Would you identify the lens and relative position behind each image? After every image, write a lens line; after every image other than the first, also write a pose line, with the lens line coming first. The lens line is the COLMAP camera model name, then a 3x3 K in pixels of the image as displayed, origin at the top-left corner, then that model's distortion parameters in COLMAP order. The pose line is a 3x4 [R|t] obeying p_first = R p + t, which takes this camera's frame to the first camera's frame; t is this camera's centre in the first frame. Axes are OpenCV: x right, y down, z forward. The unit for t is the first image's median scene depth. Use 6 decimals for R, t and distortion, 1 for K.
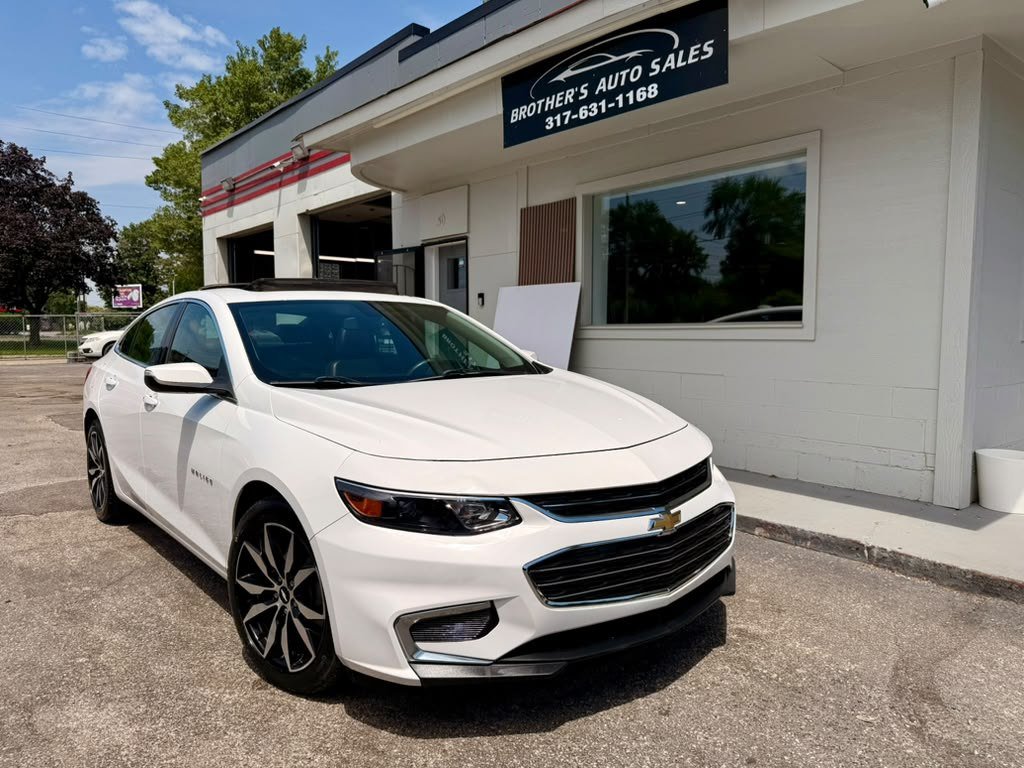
lens RADIAL K [[726.8, 0, 506.6], [0, 726.8, 389.6], [0, 0, 1]] dist [0.009985, -0.022519]
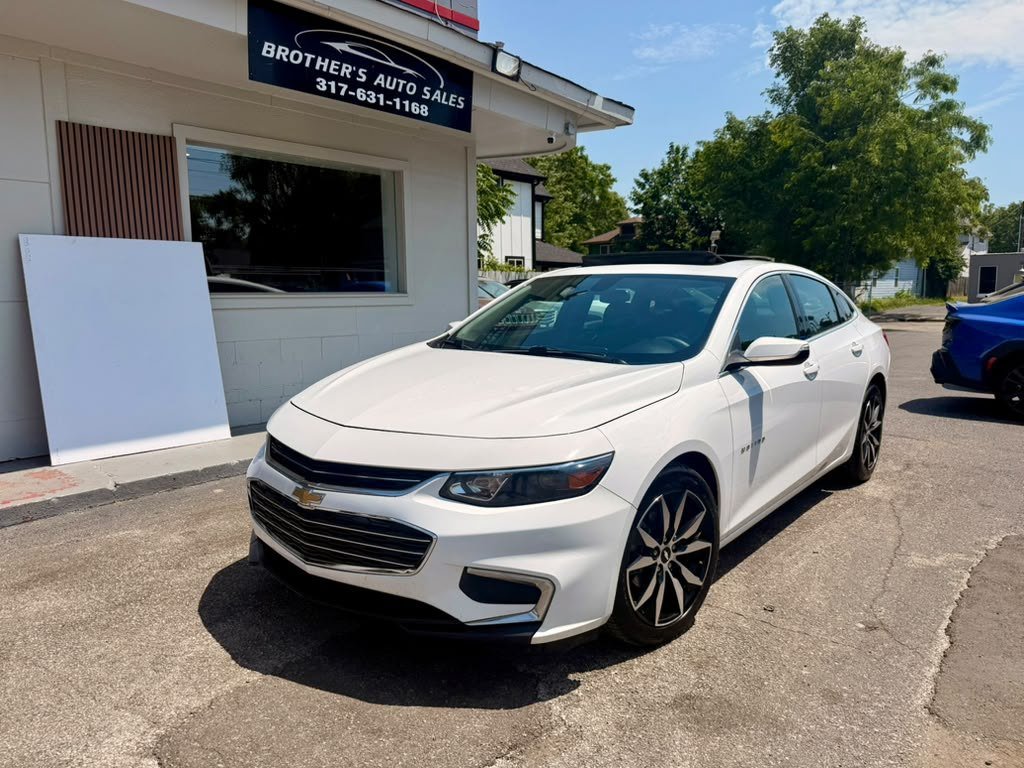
lens RADIAL K [[726.8, 0, 507.1], [0, 726.8, 382.0], [0, 0, 1]] dist [0.009985, -0.022519]
pose [[-0.163148, -0.128136, 0.978245, -1.087675], [0.084236, 0.986100, 0.143214, -0.104344], [-0.982999, 0.105768, -0.150086, 1.048954]]
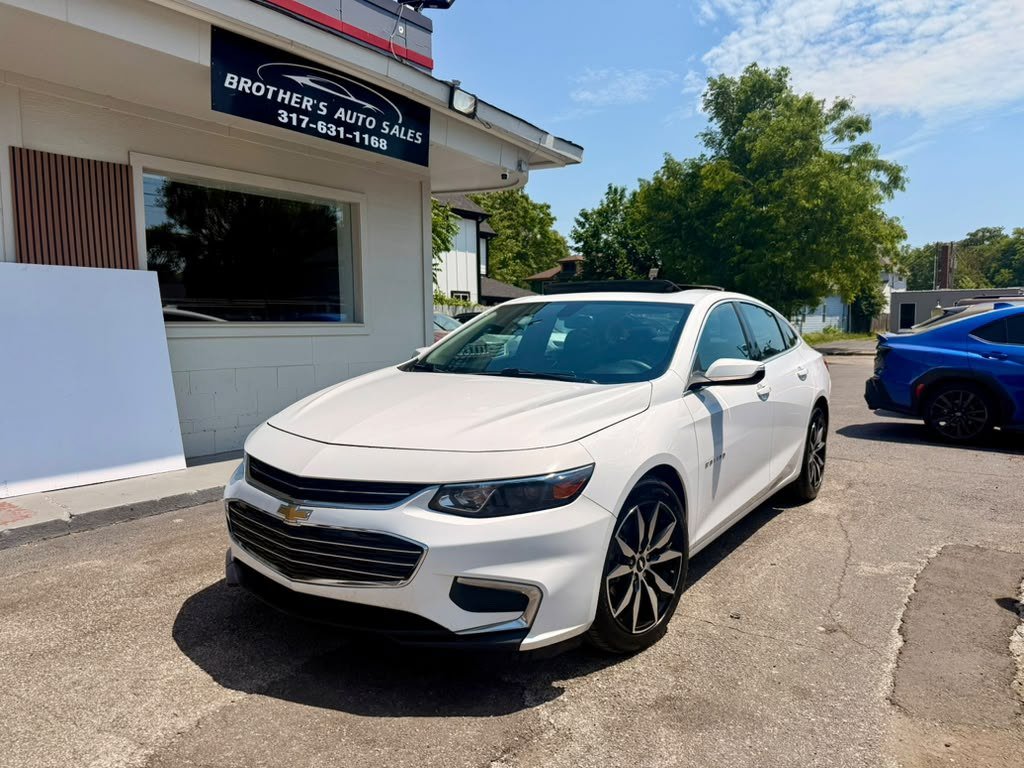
lens RADIAL K [[726.8, 0, 507.0], [0, 726.8, 387.5], [0, 0, 1]] dist [0.009985, -0.022519]
pose [[-0.240964, -0.085862, 0.966728, -1.102636], [0.082082, 0.990707, 0.108451, -0.095739], [-0.967057, 0.105484, -0.231677, 1.081763]]
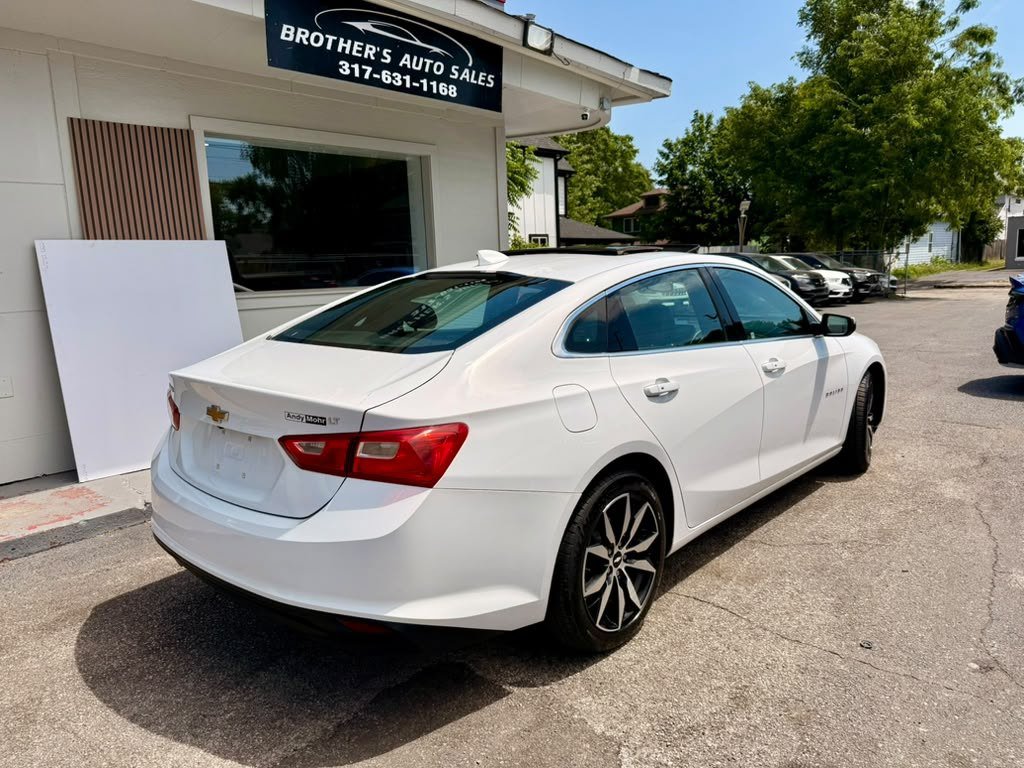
lens RADIAL K [[726.8, 0, 507.9], [0, 726.8, 382.6], [0, 0, 1]] dist [0.009985, -0.022519]
pose [[-0.135305, -0.156496, 0.978367, -1.019293], [0.114276, 0.978393, 0.172304, -0.128446], [-0.984192, 0.135117, -0.114498, 1.062186]]
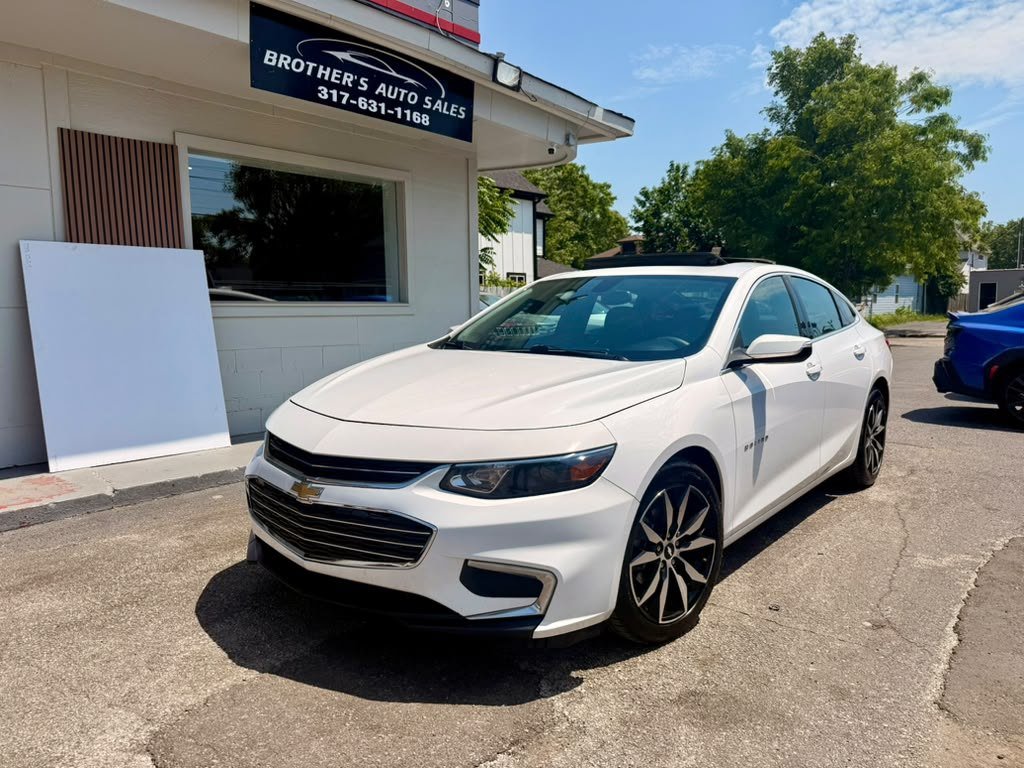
lens RADIAL K [[726.8, 0, 510.0], [0, 726.8, 383.6], [0, 0, 1]] dist [0.009985, -0.022519]
pose [[-0.164775, -0.105287, 0.980696, -1.085613], [0.086624, 0.988900, 0.120723, -0.086337], [-0.982520, 0.104844, -0.153826, 1.049457]]
